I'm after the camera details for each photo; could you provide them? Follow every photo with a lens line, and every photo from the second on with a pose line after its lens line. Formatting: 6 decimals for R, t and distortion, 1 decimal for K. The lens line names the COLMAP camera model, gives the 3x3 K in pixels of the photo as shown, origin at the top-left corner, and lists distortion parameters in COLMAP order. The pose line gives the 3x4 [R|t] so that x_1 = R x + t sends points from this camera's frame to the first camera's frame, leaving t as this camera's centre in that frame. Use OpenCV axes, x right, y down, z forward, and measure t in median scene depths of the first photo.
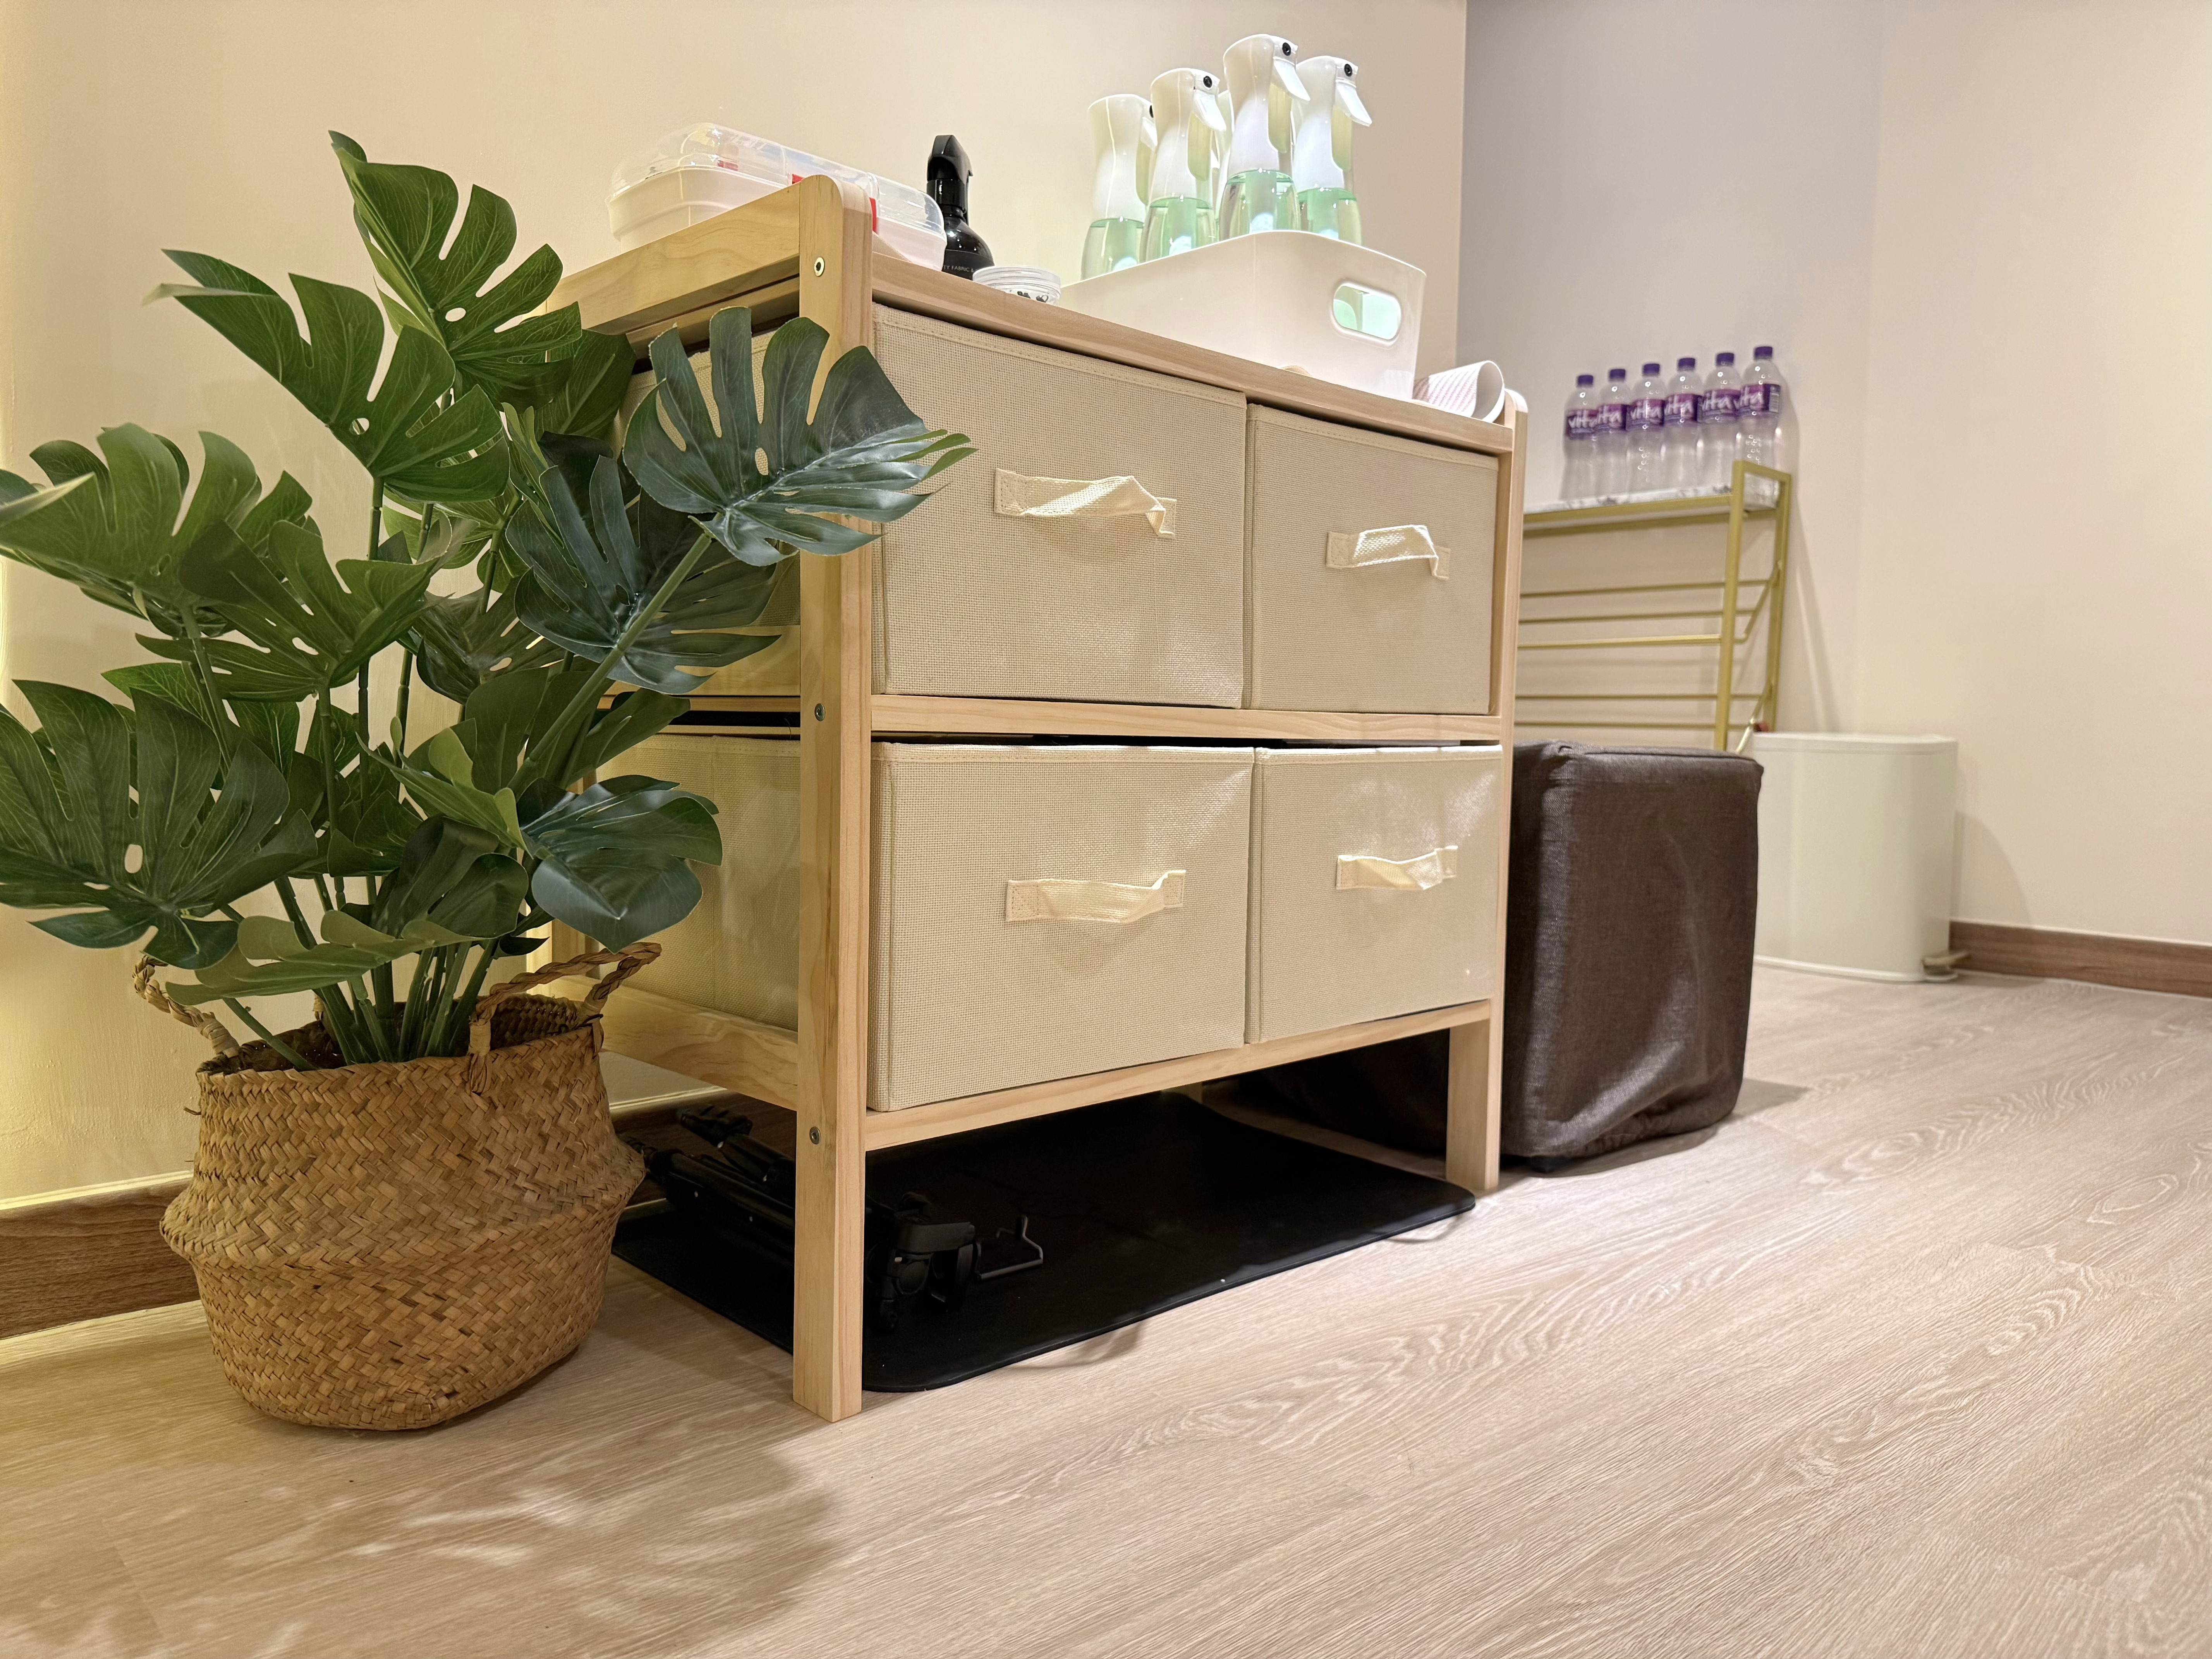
lens RADIAL K [[1573.3, 0, 1104.1], [0, 1573.3, 826.0], [0, 0, 1]] dist [-0.074244, 0.027976]
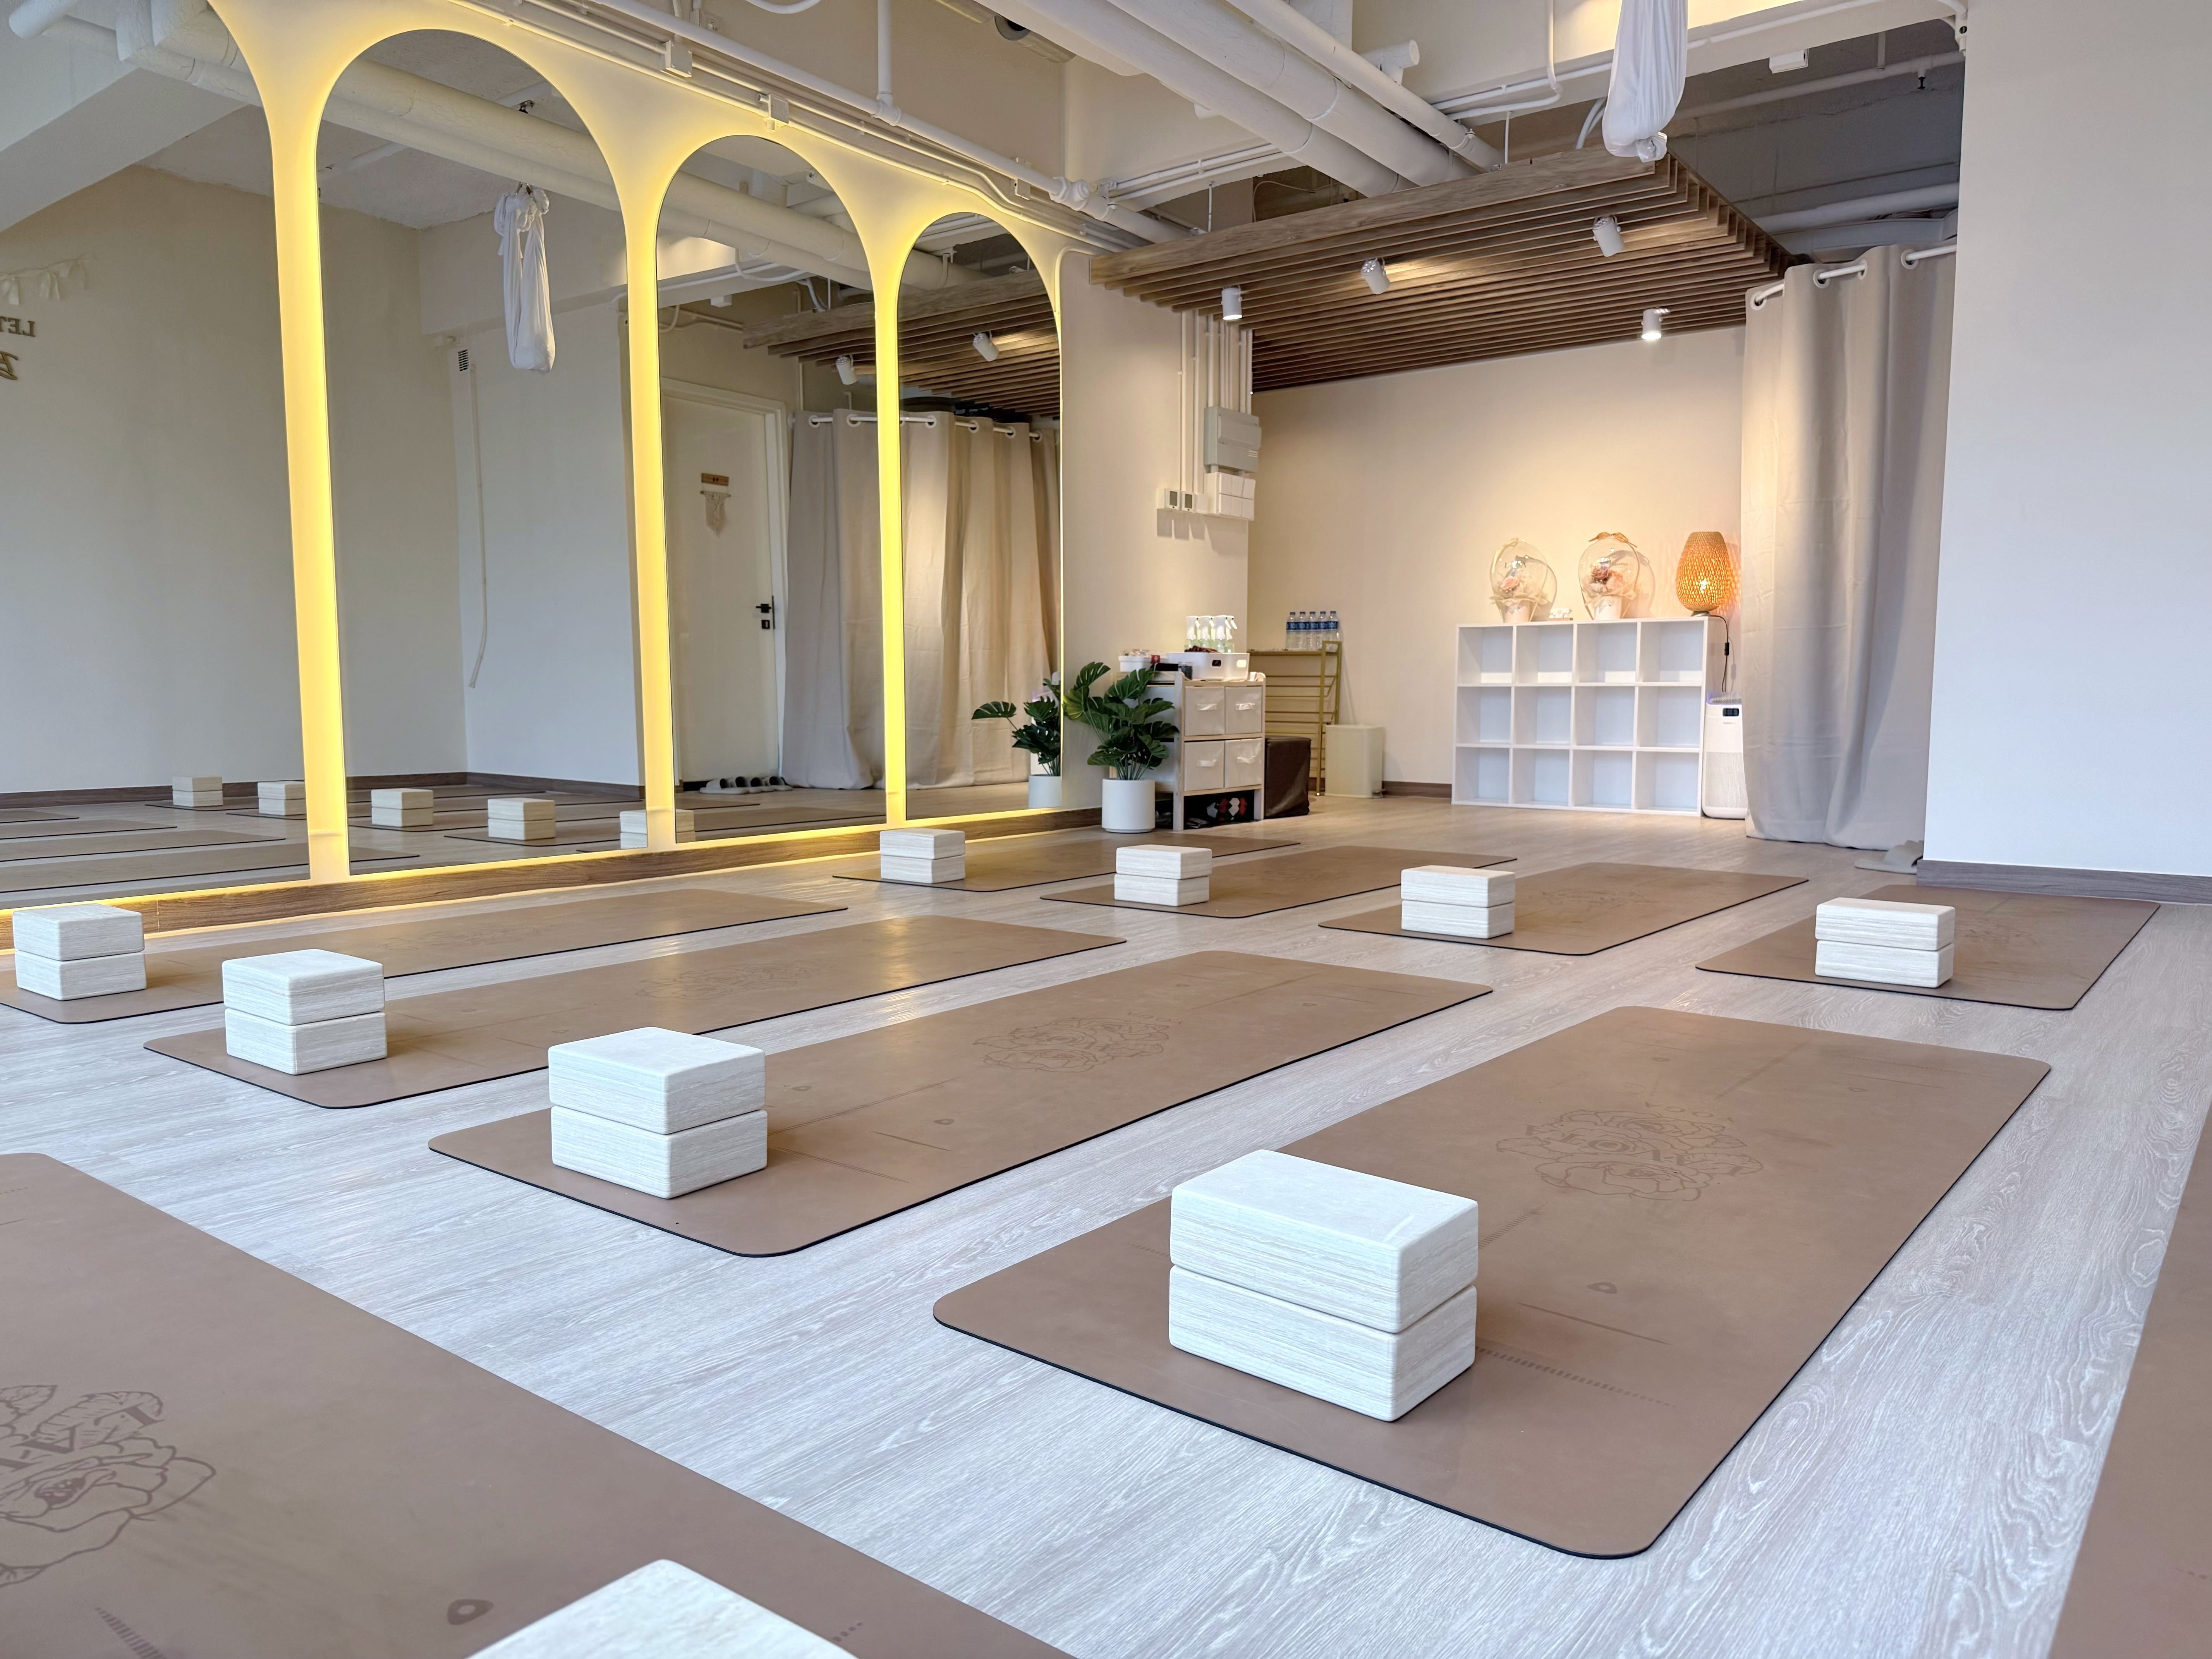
lens RADIAL K [[1573.3, 0, 1105.6], [0, 1573.3, 834.0], [0, 0, 1]] dist [-0.074244, 0.027976]
pose [[0.982319, -0.037864, 0.183345, -0.723927], [0.033292, 0.999055, 0.027950, 0.062475], [-0.184230, -0.021352, 0.982651, -2.393905]]
